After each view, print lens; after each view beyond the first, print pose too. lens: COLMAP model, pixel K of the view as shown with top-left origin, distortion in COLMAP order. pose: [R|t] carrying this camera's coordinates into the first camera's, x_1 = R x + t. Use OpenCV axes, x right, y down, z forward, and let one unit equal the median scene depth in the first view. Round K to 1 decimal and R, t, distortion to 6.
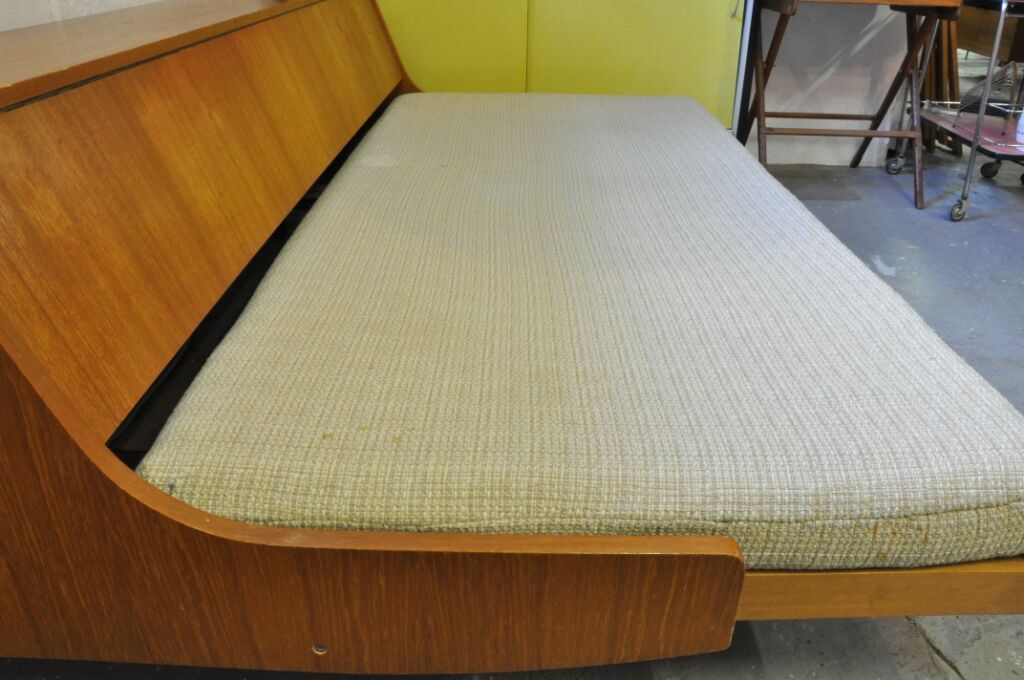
lens RADIAL K [[791.4, 0, 516.9], [0, 791.4, 351.1], [0, 0, 1]] dist [-0.168684, 0.113810]
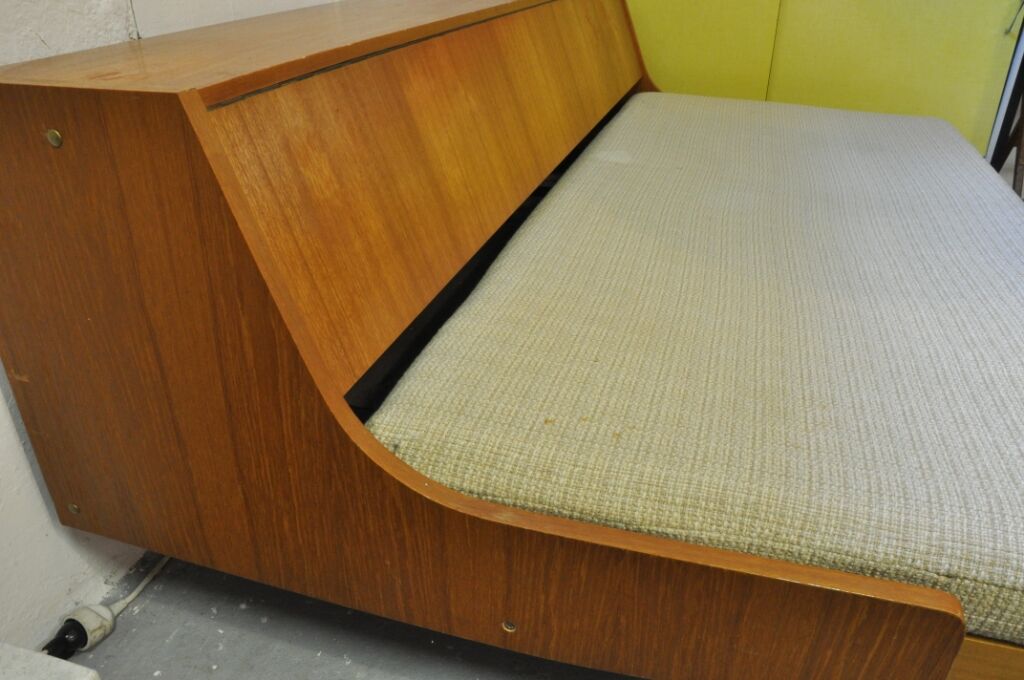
lens RADIAL K [[791.4, 0, 516.9], [0, 791.4, 351.1], [0, 0, 1]] dist [-0.168684, 0.113810]
pose [[0.961049, 0.137211, -0.239912, -0.049818], [-0.136530, 0.990443, 0.019538, 0.003813], [0.240300, 0.013978, 0.970598, -0.006358]]
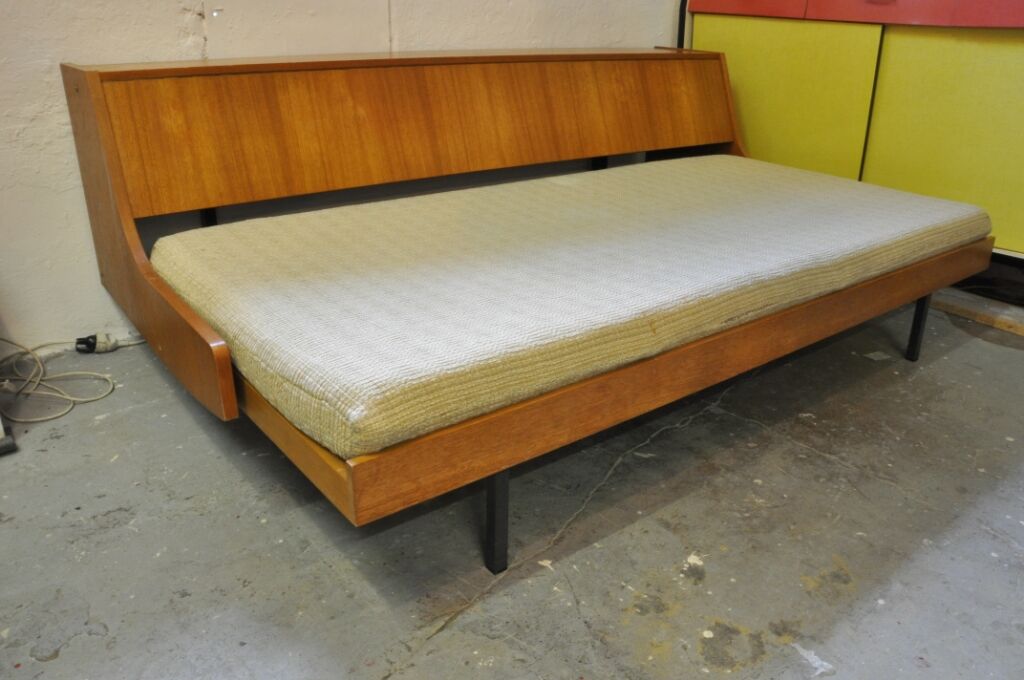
lens RADIAL K [[797.9, 0, 518.7], [0, 797.9, 343.5], [0, 0, 1]] dist [-0.150137, 0.099578]
pose [[0.623343, 0.311313, -0.717306, 1.779321], [-0.387633, 0.919706, 0.062300, -0.107594], [0.679106, 0.239217, 0.693967, 0.229513]]
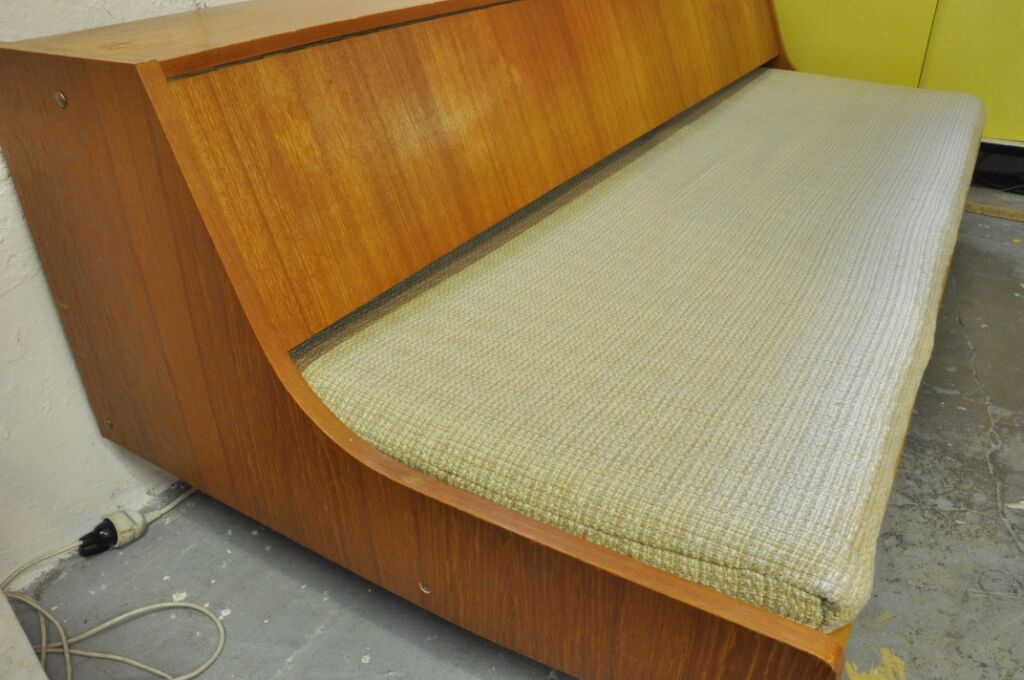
lens RADIAL K [[791.4, 0, 516.9], [0, 791.4, 351.1], [0, 0, 1]] dist [-0.168684, 0.113810]
pose [[0.862133, 0.246857, -0.442479, 0.247233], [-0.227278, 0.968914, 0.097722, -0.061647], [0.452847, 0.016317, 0.891439, 0.093942]]
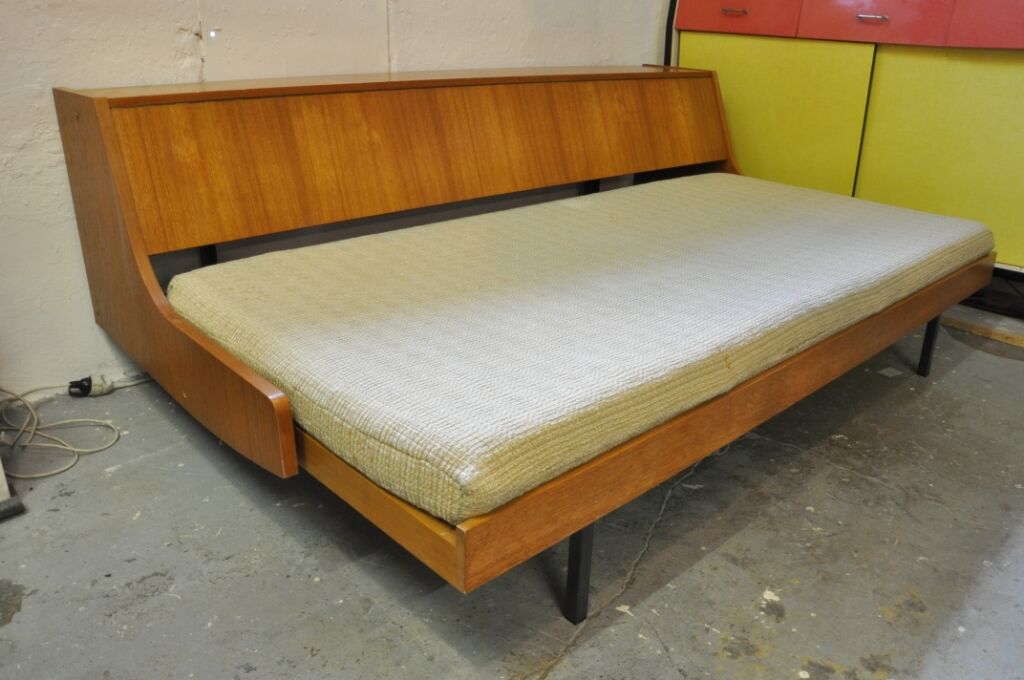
lens RADIAL K [[797.9, 0, 518.7], [0, 797.9, 343.5], [0, 0, 1]] dist [-0.150137, 0.099578]
pose [[0.685665, 0.283279, -0.670534, 1.529586], [-0.363722, 0.931259, 0.021497, -0.059065], [0.630531, 0.229148, 0.741567, 0.085628]]
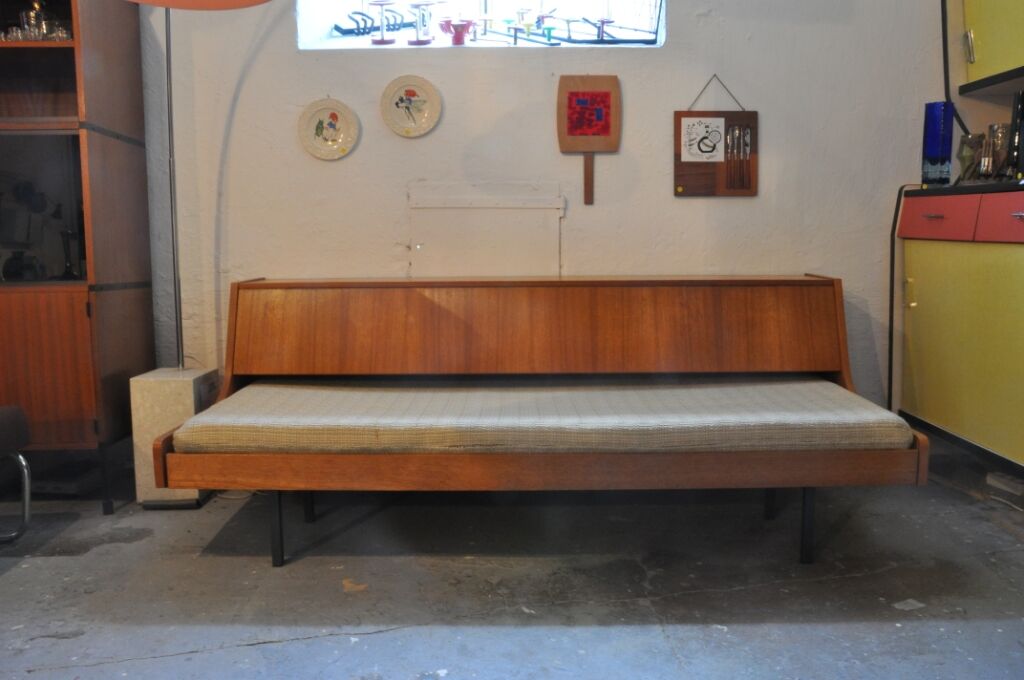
lens RADIAL K [[868.9, 0, 515.1], [0, 868.9, 336.5], [0, 0, 1]] dist [-0.140574, 0.162337]
pose [[0.009459, 0.107004, -0.994214, 3.118877], [-0.473533, 0.876187, 0.089795, -0.915100], [0.880725, 0.469943, 0.058958, 1.659076]]
